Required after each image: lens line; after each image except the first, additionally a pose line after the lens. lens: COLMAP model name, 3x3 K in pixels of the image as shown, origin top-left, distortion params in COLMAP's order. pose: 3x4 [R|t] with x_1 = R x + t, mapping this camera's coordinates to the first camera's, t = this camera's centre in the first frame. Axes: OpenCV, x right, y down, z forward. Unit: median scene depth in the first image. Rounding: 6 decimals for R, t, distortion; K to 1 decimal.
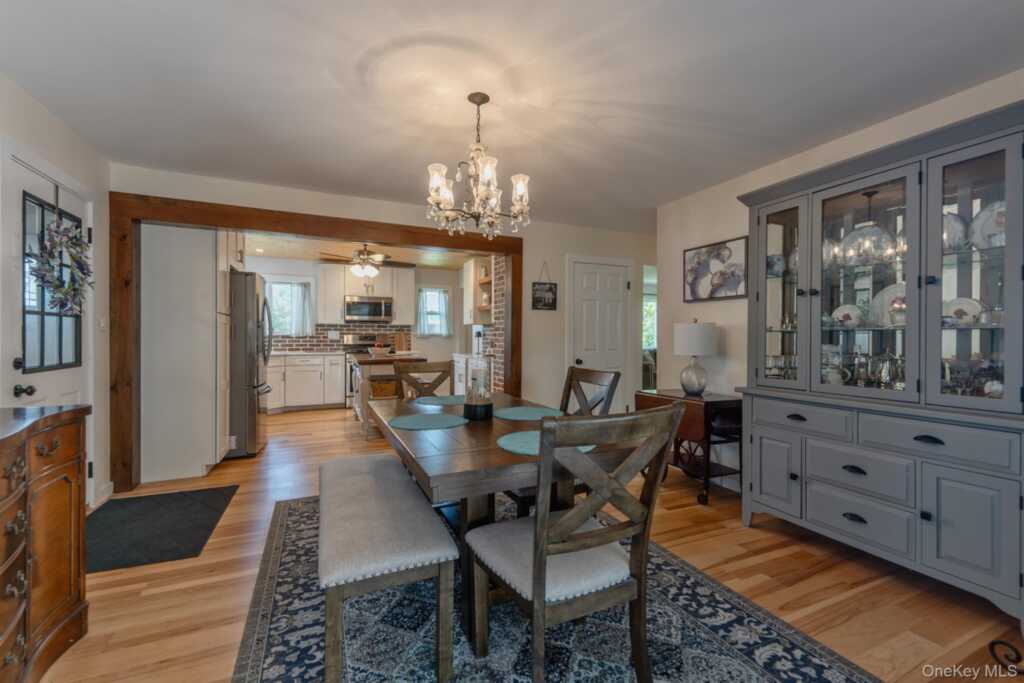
lens RADIAL K [[418.9, 0, 512.0], [0, 418.9, 341.5], [0, 0, 1]] dist [0.000513, -0.000092]
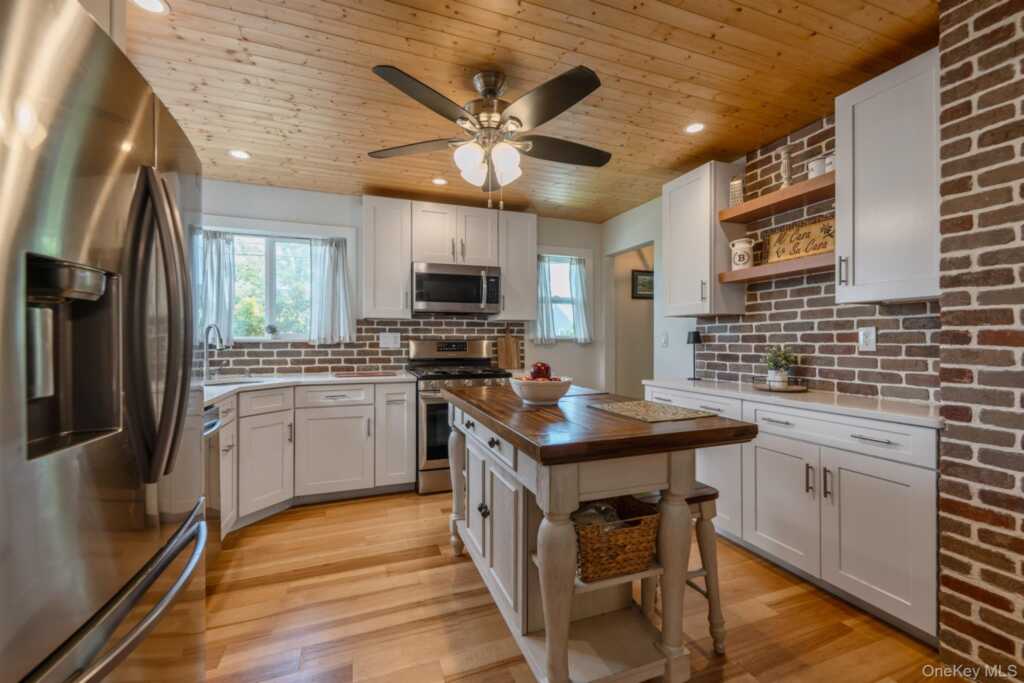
lens RADIAL K [[430.1, 0, 495.9], [0, 430.1, 344.5], [0, 0, 1]] dist [0.000936, 0.000149]
pose [[0.993792, -0.003537, -0.111202, -0.453159], [0.002942, 0.999981, -0.005508, -0.014532], [0.111219, 0.005147, 0.993783, 0.933406]]
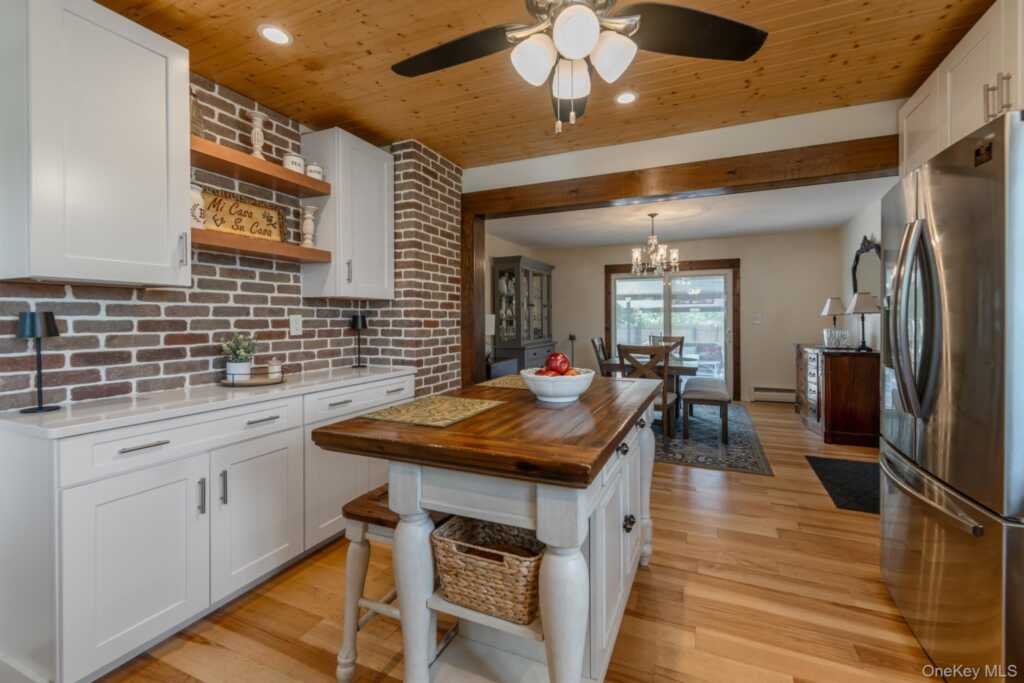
lens RADIAL K [[411.5, 0, 513.5], [0, 411.5, 322.0], [0, 0, 1]] dist [0.000502, 0.000056]
pose [[-0.639147, -0.004753, 0.769070, -0.756381], [0.011536, 0.999809, 0.015767, -0.035445], [-0.768998, 0.018949, -0.638970, 1.747986]]
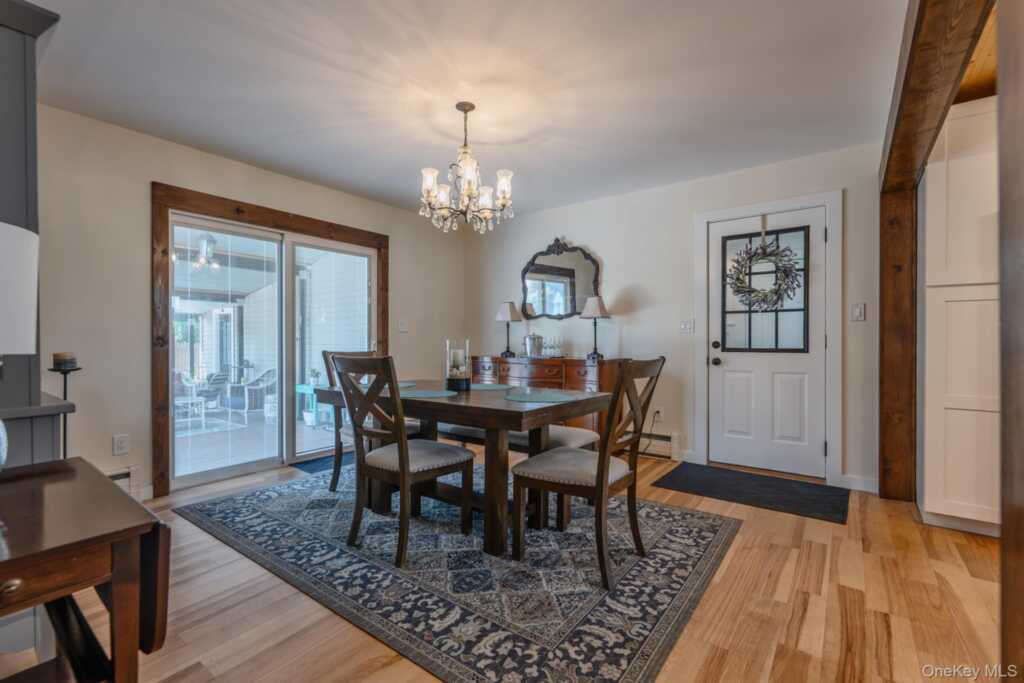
lens RADIAL K [[473.7, 0, 485.5], [0, 473.7, 343.0], [0, 0, 1]] dist [0.004877, 0.000444]
pose [[-0.901073, -0.002585, -0.433659, 0.247381], [-0.010910, 0.999801, 0.016710, 0.014765], [0.433529, 0.019788, -0.900922, 1.287576]]
